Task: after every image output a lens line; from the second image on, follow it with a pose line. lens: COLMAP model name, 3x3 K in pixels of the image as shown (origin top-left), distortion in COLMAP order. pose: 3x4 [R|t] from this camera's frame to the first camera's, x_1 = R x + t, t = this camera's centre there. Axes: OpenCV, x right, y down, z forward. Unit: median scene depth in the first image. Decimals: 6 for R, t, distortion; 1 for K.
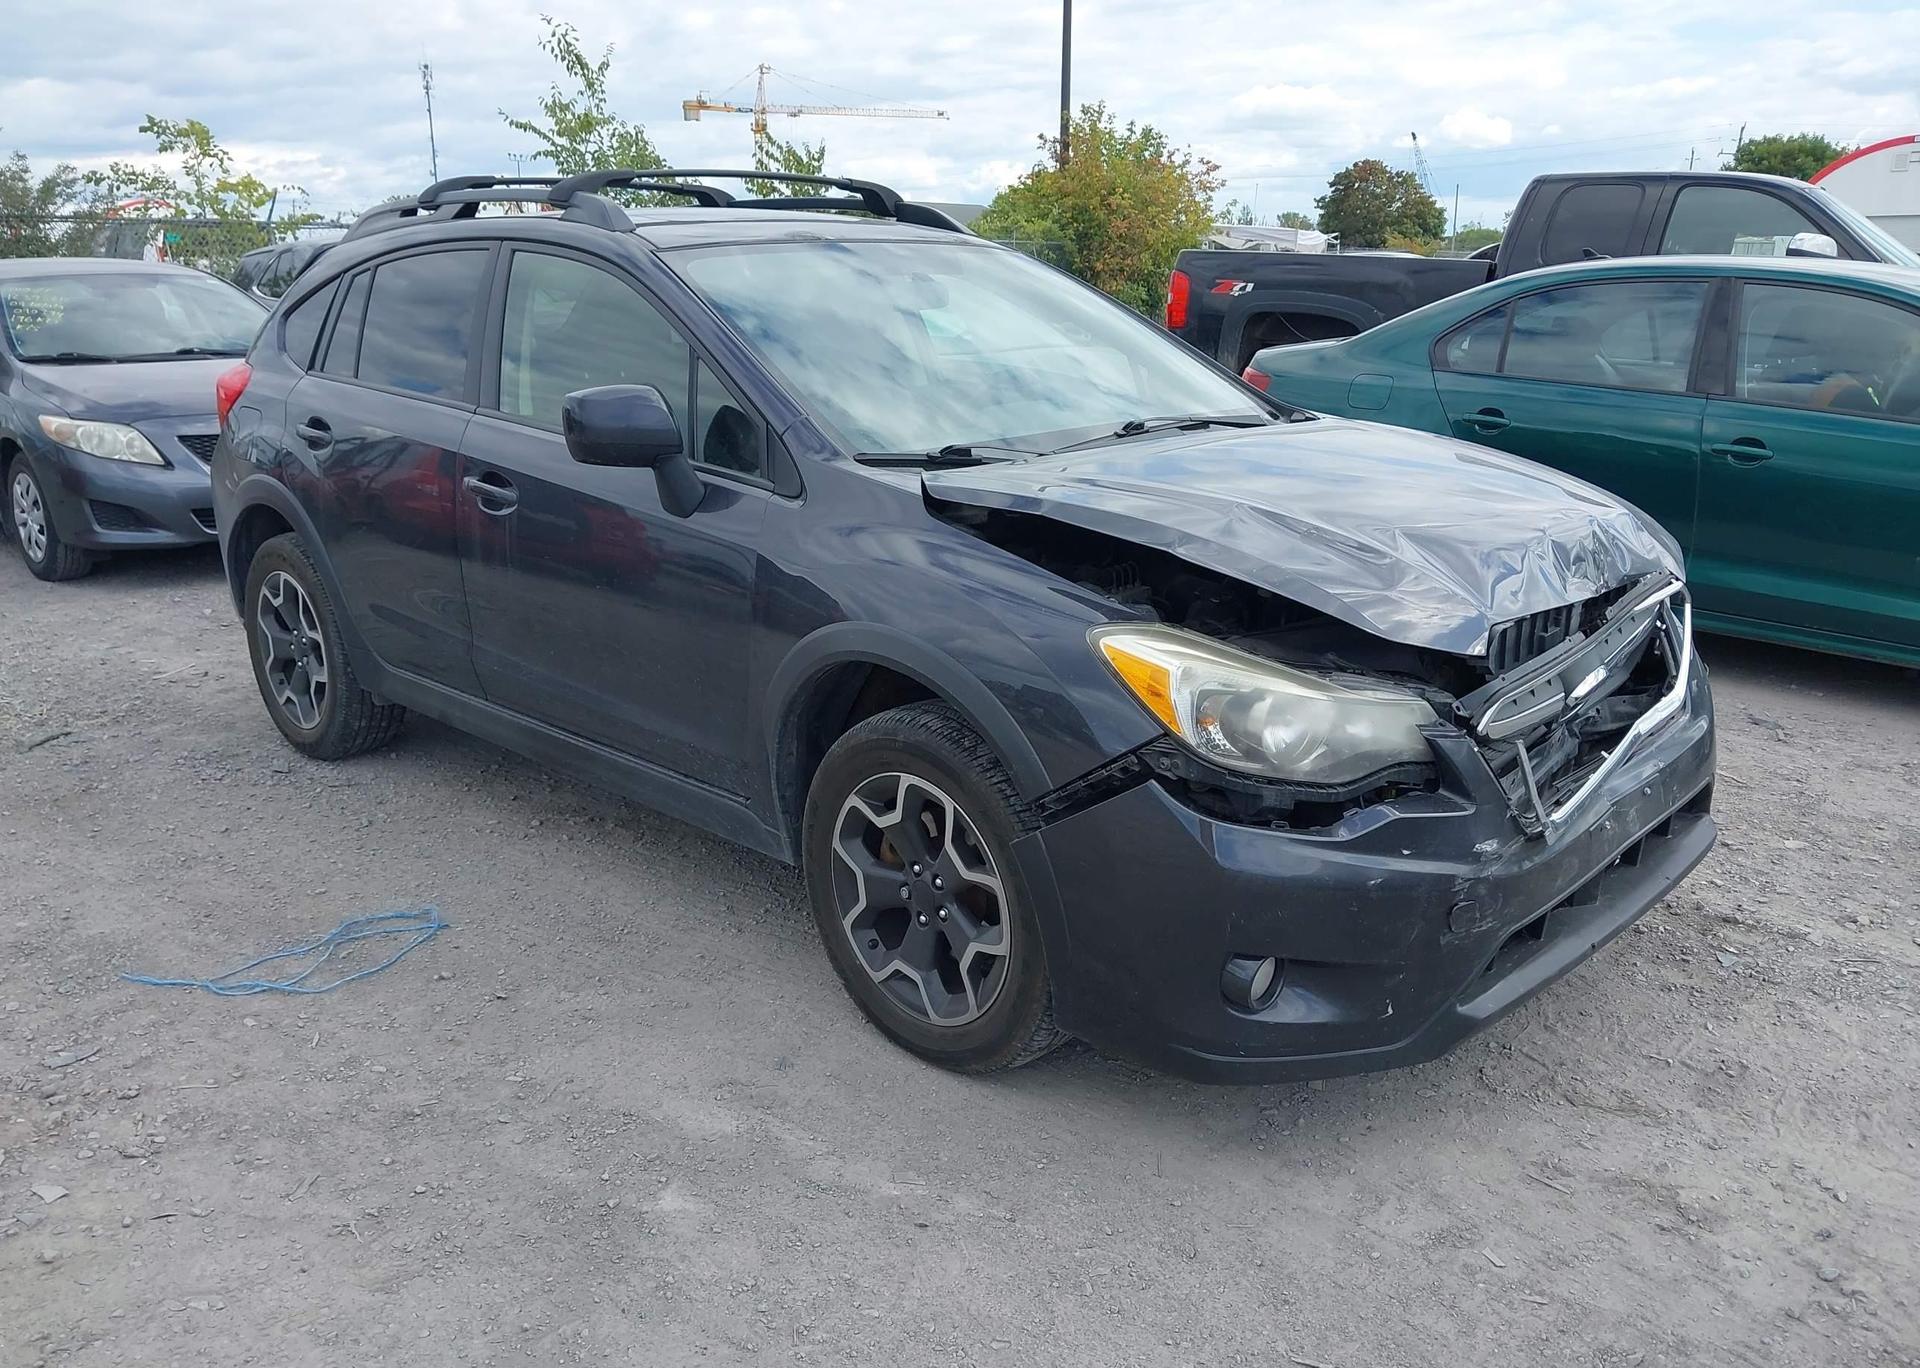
lens RADIAL K [[1526.7, 0, 968.8], [0, 1526.7, 699.8], [0, 0, 1]] dist [0.006152, -0.011964]
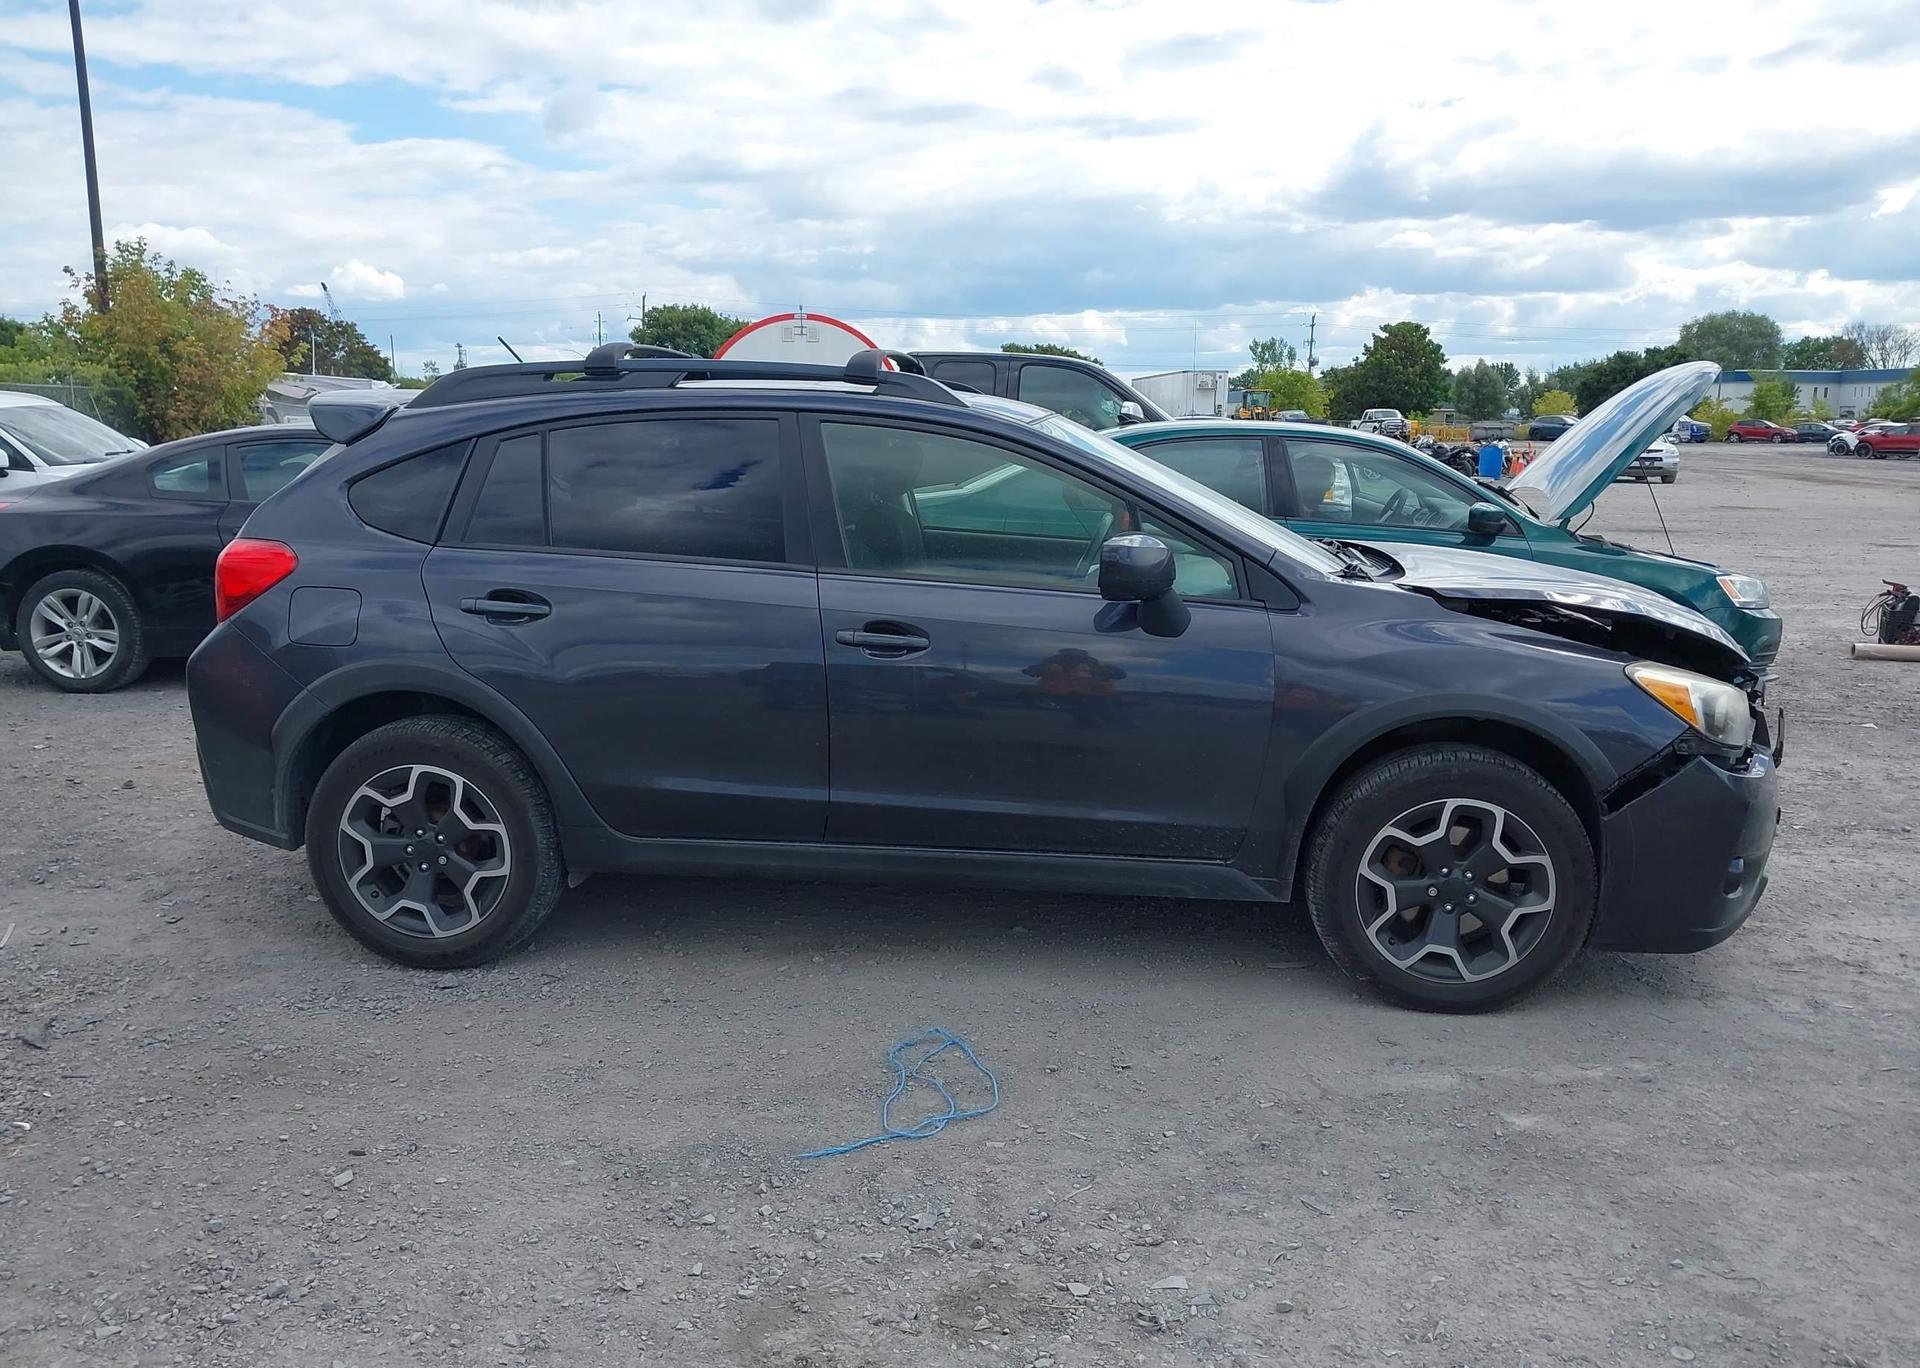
lens RADIAL K [[1526.7, 0, 957.9], [0, 1526.7, 680.0], [0, 0, 1]] dist [0.006152, -0.011964]
pose [[0.784769, -0.098945, 0.611839, -0.972939], [0.162149, 0.985569, -0.048595, -0.049946], [-0.598202, 0.137344, 0.789488, 0.130142]]
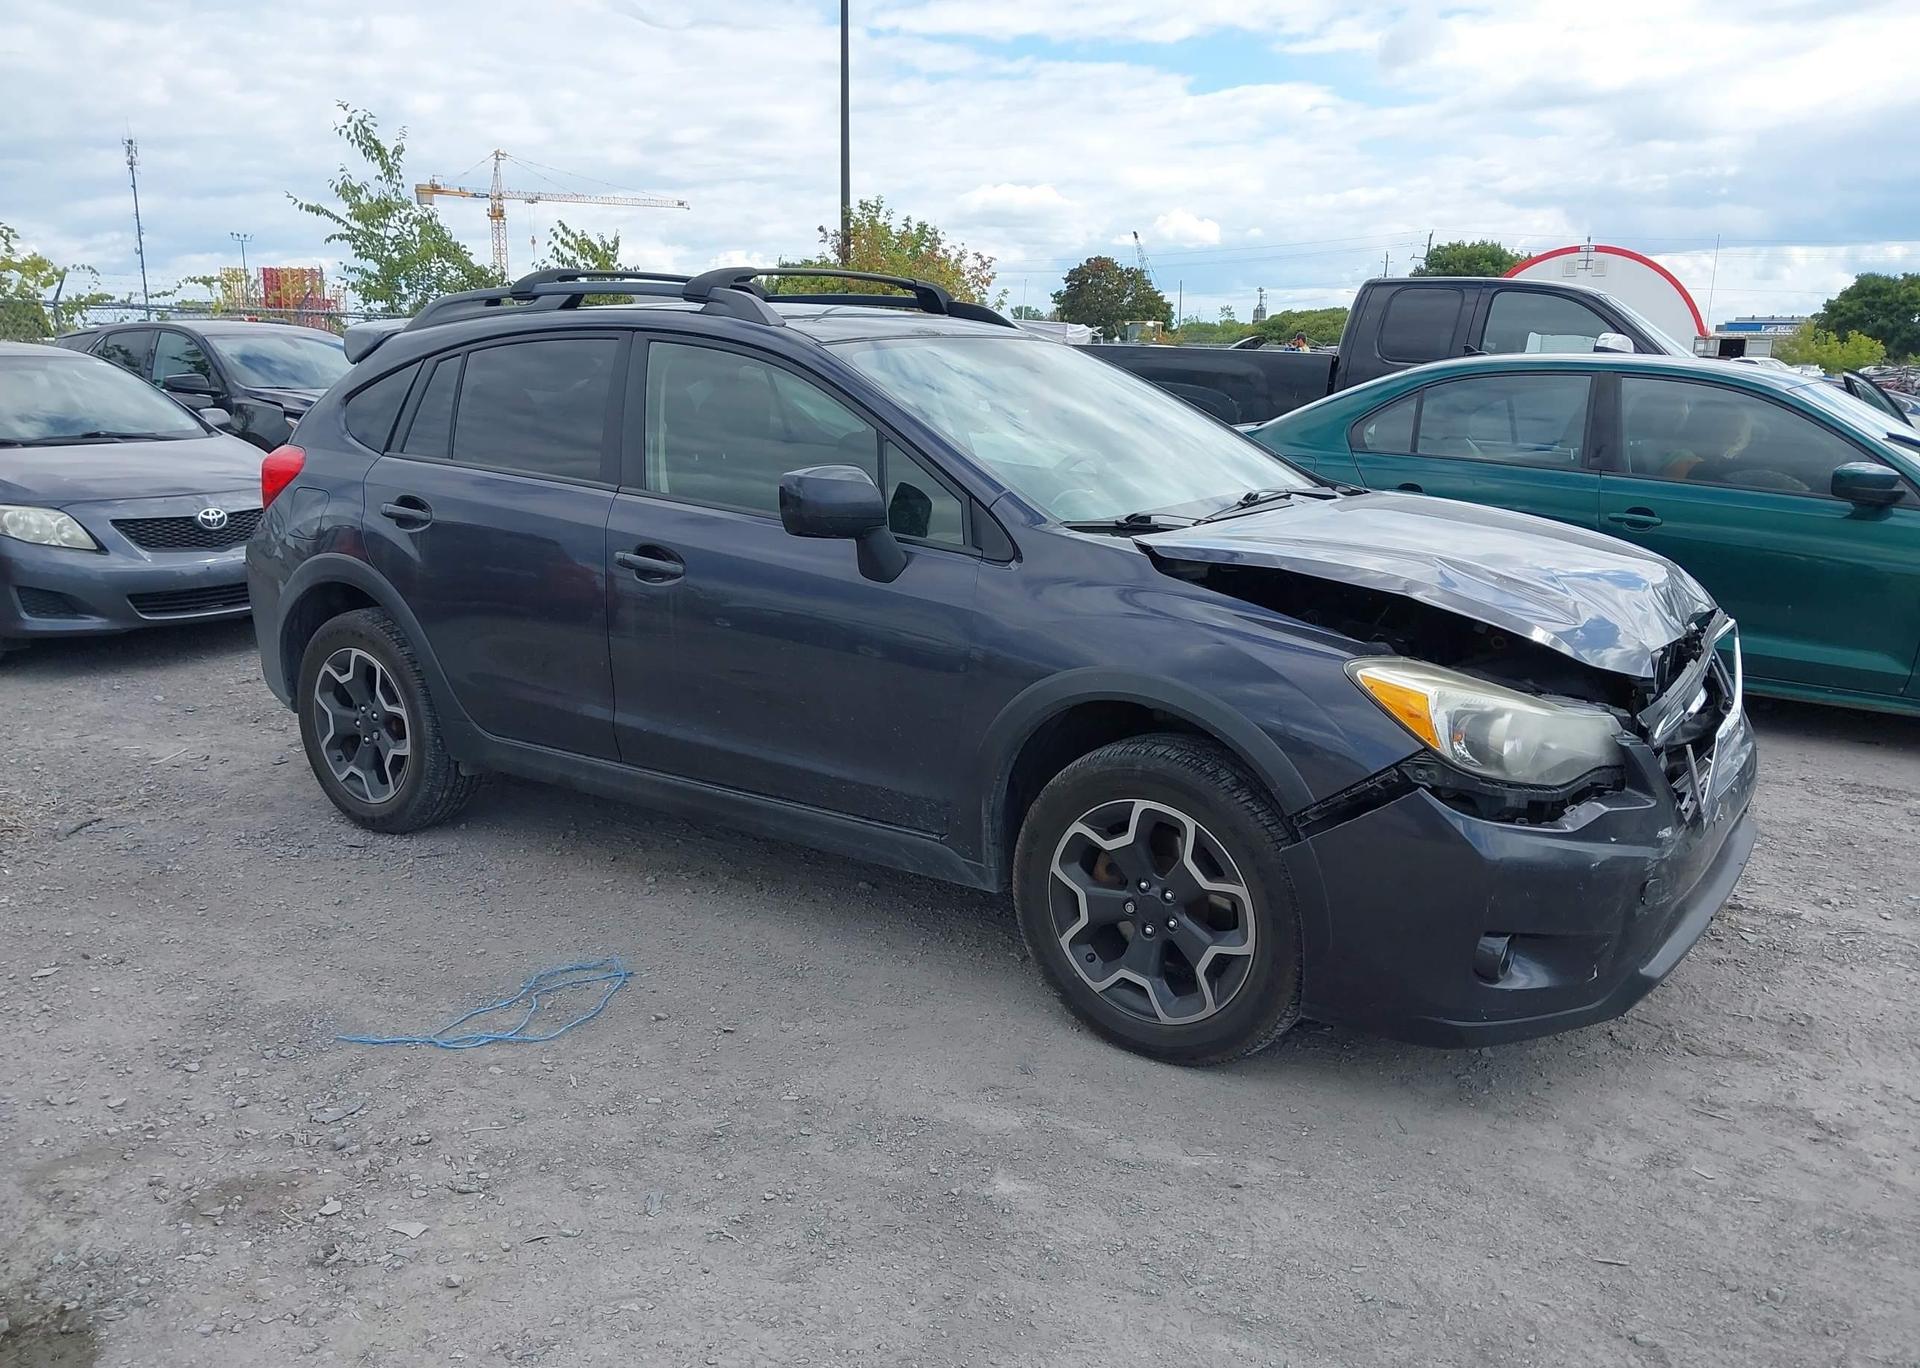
lens RADIAL K [[1526.7, 0, 957.3], [0, 1526.7, 687.7], [0, 0, 1]] dist [0.006152, -0.011964]
pose [[0.986018, -0.027048, 0.164429, -0.286807], [0.037061, 0.997621, -0.058136, 0.020723], [-0.162465, 0.063417, 0.984674, -0.080928]]
